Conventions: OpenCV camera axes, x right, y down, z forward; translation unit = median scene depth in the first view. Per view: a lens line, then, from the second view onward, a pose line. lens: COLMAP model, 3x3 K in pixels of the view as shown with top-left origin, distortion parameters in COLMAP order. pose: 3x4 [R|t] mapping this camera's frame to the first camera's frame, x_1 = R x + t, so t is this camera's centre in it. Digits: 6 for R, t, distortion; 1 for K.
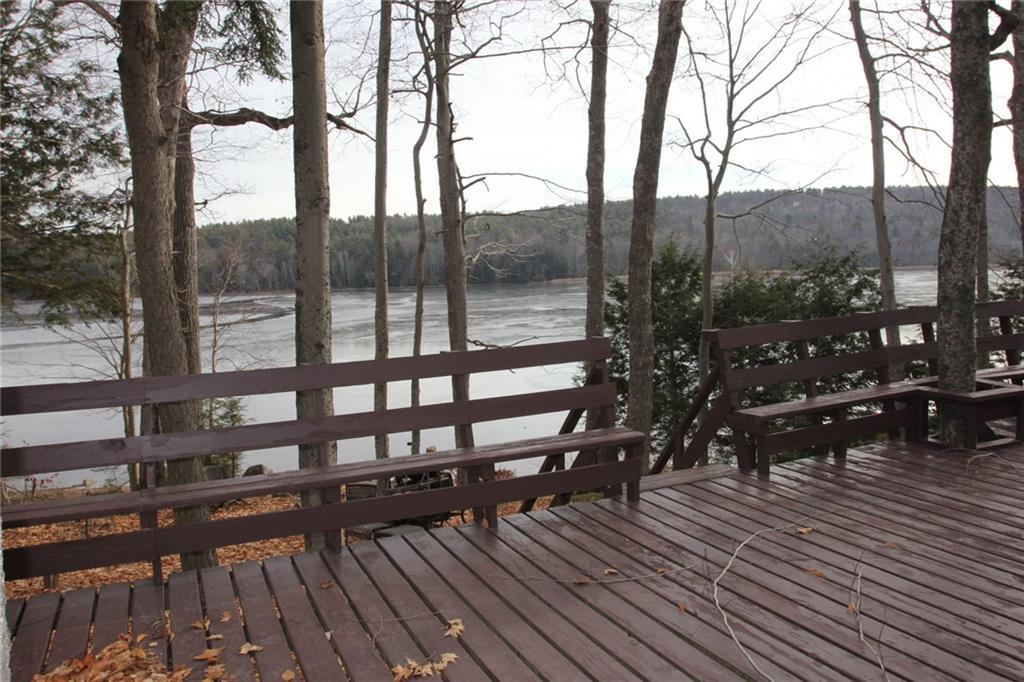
lens RADIAL K [[805.9, 0, 513.7], [0, 805.9, 337.3], [0, 0, 1]] dist [-0.040705, 0.002473]
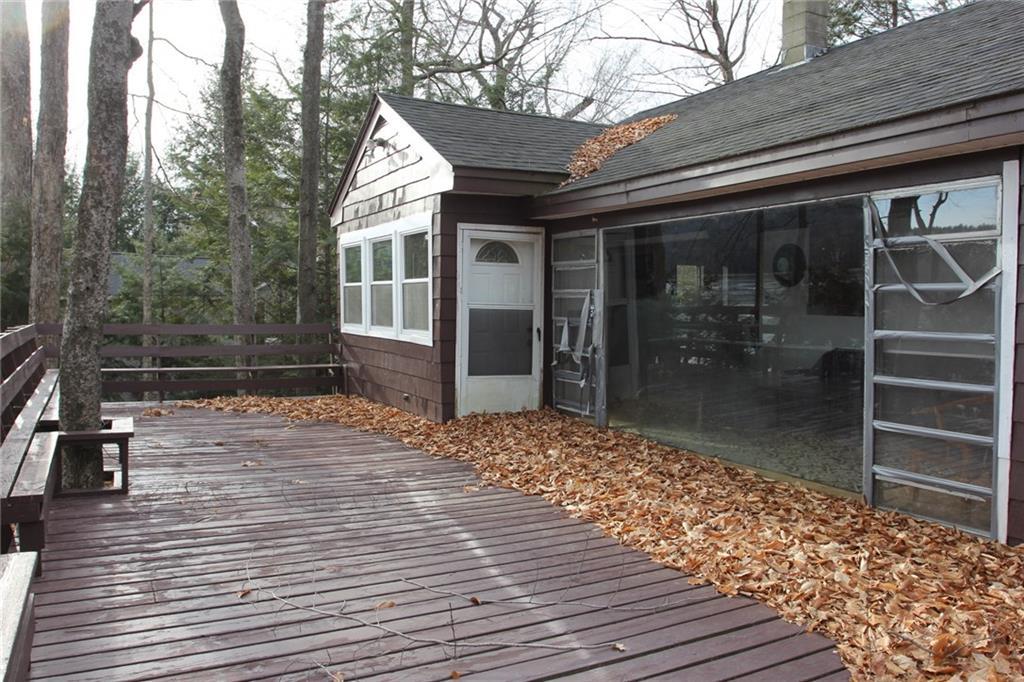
lens RADIAL K [[805.9, 0, 511.6], [0, 805.9, 341.8], [0, 0, 1]] dist [-0.040705, 0.002473]
pose [[-0.053629, -0.017787, 0.998403, -0.464329], [0.066756, 0.997541, 0.021357, -0.026020], [-0.996327, 0.067795, -0.052310, 0.690327]]
